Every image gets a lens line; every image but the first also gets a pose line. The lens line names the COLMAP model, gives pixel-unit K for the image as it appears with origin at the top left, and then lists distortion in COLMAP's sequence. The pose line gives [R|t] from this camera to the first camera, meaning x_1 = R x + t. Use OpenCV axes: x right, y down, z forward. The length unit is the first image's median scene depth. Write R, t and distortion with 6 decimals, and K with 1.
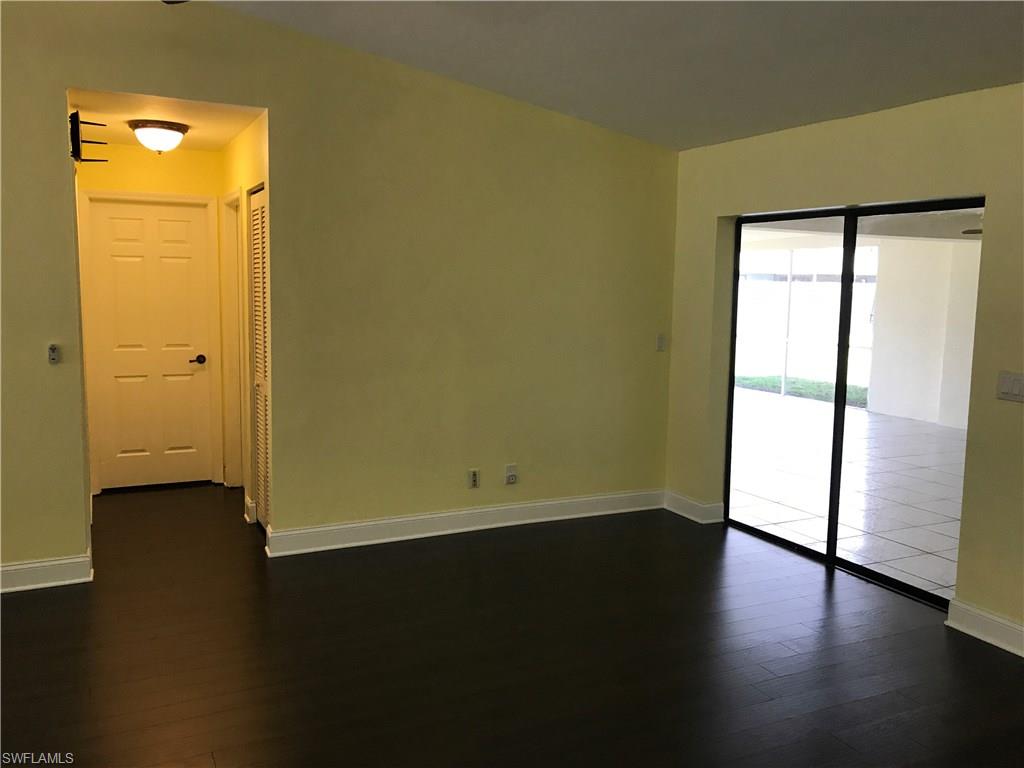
lens RADIAL K [[854.0, 0, 515.0], [0, 854.0, 372.6], [0, 0, 1]] dist [-0.006330, -0.004520]
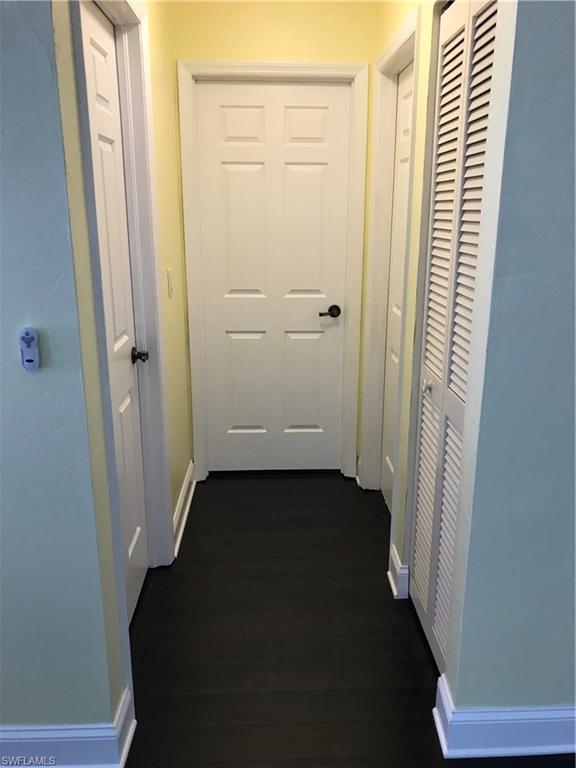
lens RADIAL K [[634.6, 0, 288.0], [0, 634.6, 384.0], [0, 0, 1]] dist [0.019211, 0.007221]
pose [[0.911026, 0.097246, -0.400717, -0.188983], [-0.031965, 0.985524, 0.166495, -0.044414], [0.411108, -0.138872, 0.900947, 0.508754]]
